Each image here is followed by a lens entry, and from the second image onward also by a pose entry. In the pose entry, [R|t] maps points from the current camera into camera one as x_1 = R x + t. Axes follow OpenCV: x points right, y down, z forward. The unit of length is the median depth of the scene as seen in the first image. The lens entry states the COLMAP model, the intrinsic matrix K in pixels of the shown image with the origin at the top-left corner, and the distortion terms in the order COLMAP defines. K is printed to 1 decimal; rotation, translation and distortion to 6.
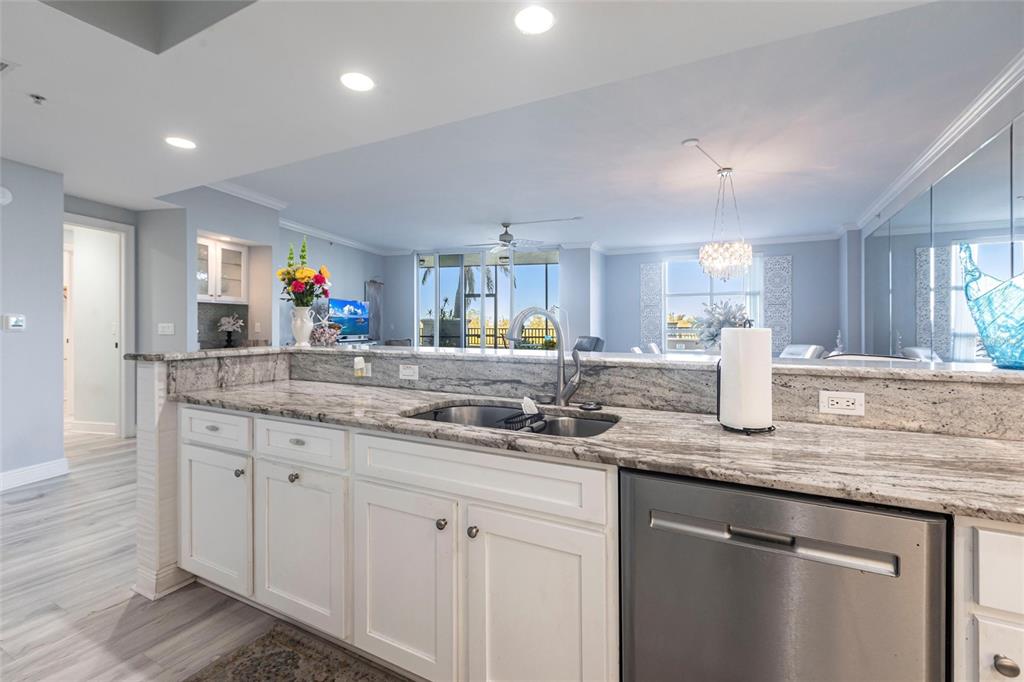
lens RADIAL K [[459.4, 0, 509.5], [0, 459.4, 324.4], [0, 0, 1]] dist [-0.002092, -0.000277]
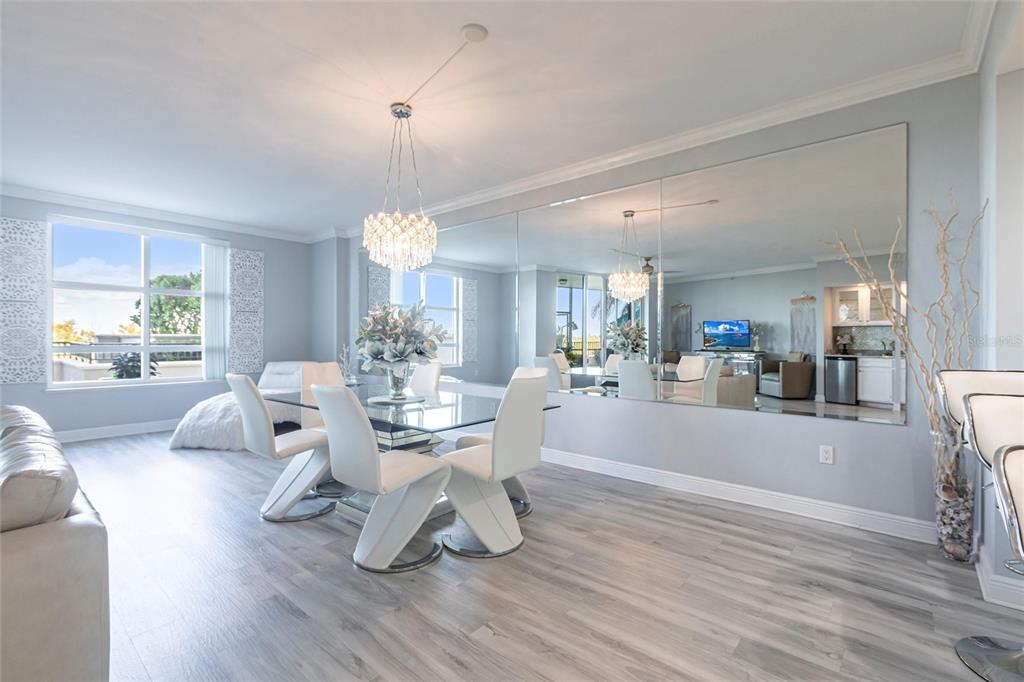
lens RADIAL K [[461.4, 0, 512.0], [0, 461.4, 341.0], [0, 0, 1]] dist [-0.001931, -0.000279]
pose [[0.217552, -0.006100, 0.976030, -0.108139], [-0.001331, 0.999978, 0.006547, 0.000745], [-0.976048, -0.002723, 0.217539, 0.490434]]
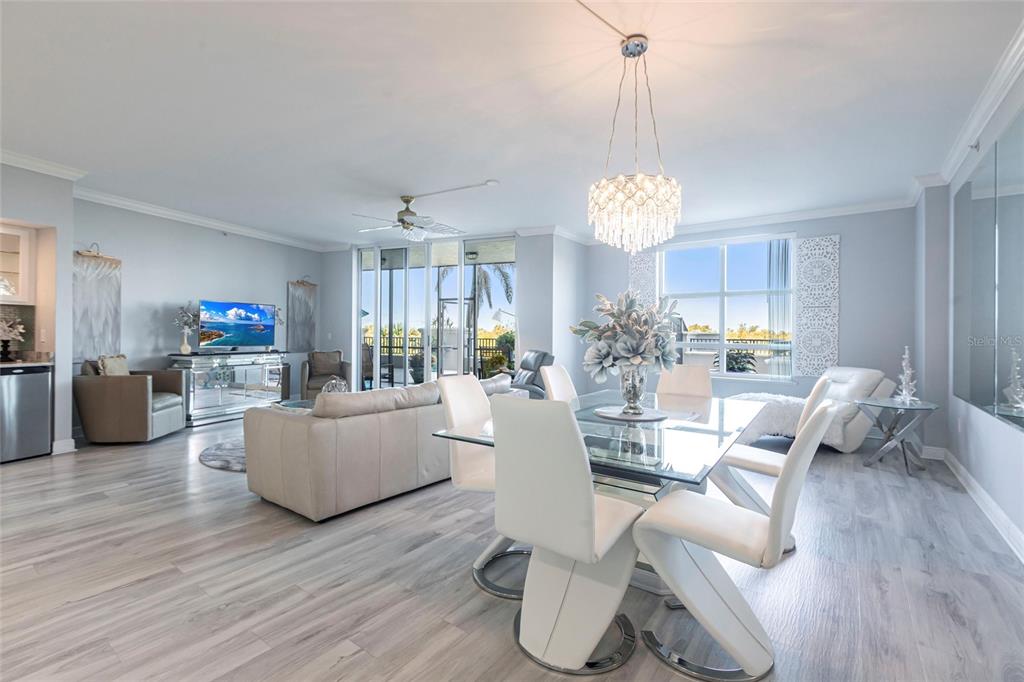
lens RADIAL K [[457.2, 0, 510.0], [0, 457.2, 333.7], [0, 0, 1]] dist [0.001954, 0.000206]
pose [[0.989299, 0.006586, -0.145755, 0.289604], [-0.006832, 0.999976, -0.001186, 0.000139], [0.145744, 0.002169, 0.989320, 0.322737]]
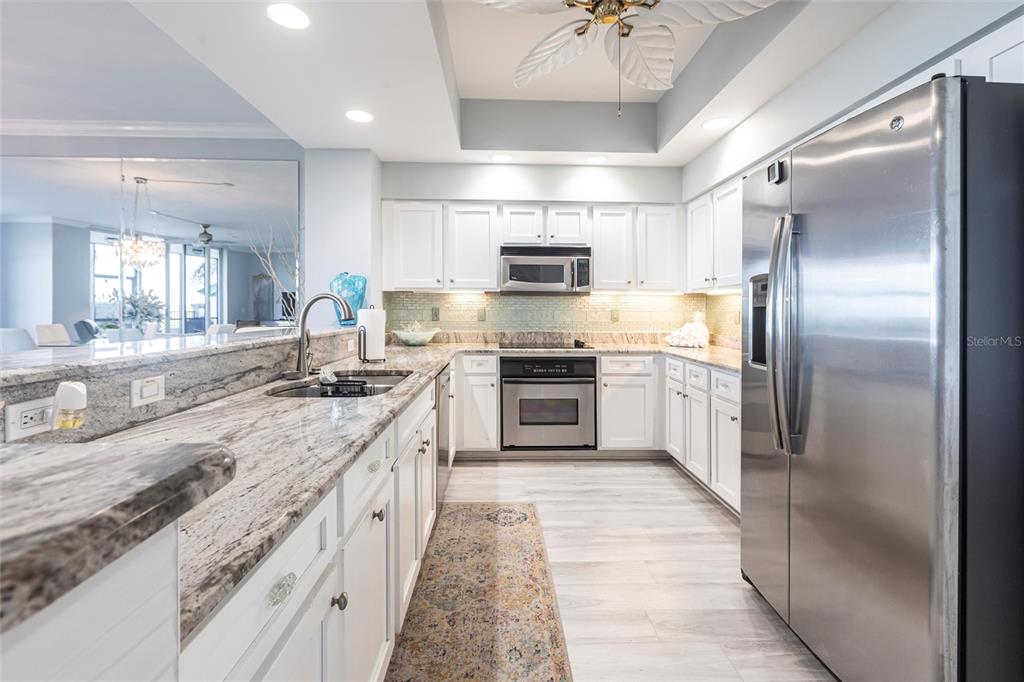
lens RADIAL K [[468.3, 0, 514.1], [0, 468.3, 313.5], [0, 0, 1]] dist [-0.000315, 0.000159]
pose [[-0.498357, -0.009395, 0.866921, -0.305272], [-0.005547, 0.999955, 0.007647, 0.001286], [-0.866954, -0.000998, -0.498387, 0.294939]]
